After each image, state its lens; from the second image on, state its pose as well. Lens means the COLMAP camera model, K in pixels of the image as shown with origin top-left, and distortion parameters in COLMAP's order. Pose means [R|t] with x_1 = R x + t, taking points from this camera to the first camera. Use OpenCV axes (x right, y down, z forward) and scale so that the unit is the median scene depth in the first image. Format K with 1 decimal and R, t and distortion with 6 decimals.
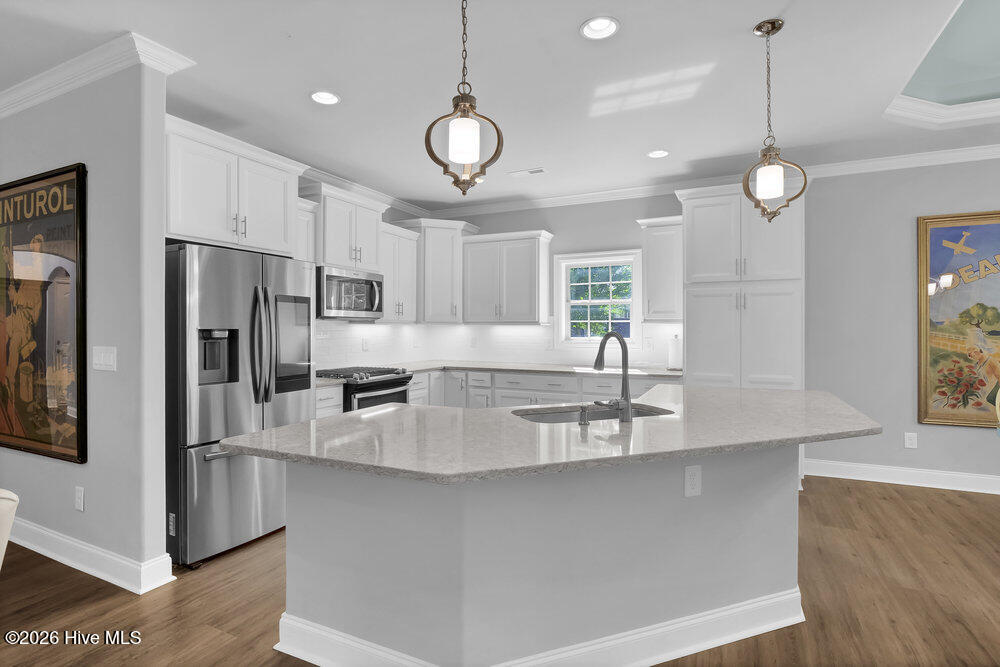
lens RADIAL K [[492.7, 0, 499.4], [0, 492.7, 330.2], [0, 0, 1]] dist [-0.004228, -0.000103]
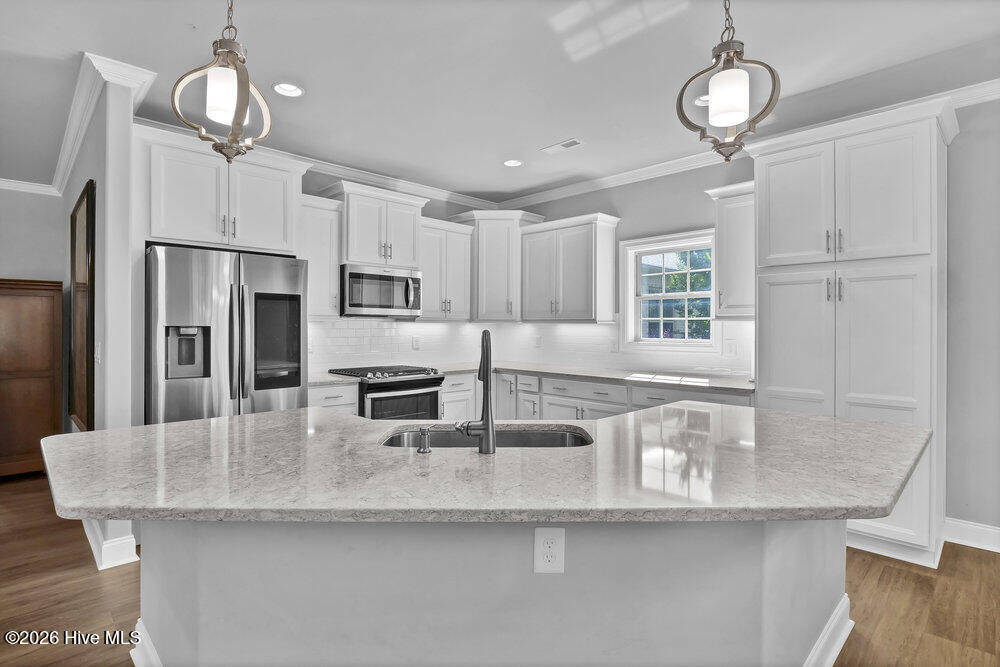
lens RADIAL K [[492.7, 0, 497.8], [0, 492.7, 329.0], [0, 0, 1]] dist [-0.004228, -0.000103]
pose [[0.939956, 0.004285, -0.341270, 0.240964], [-0.004650, 0.999989, -0.000253, 0.000678], [0.341265, 0.001825, 0.939965, 0.145137]]
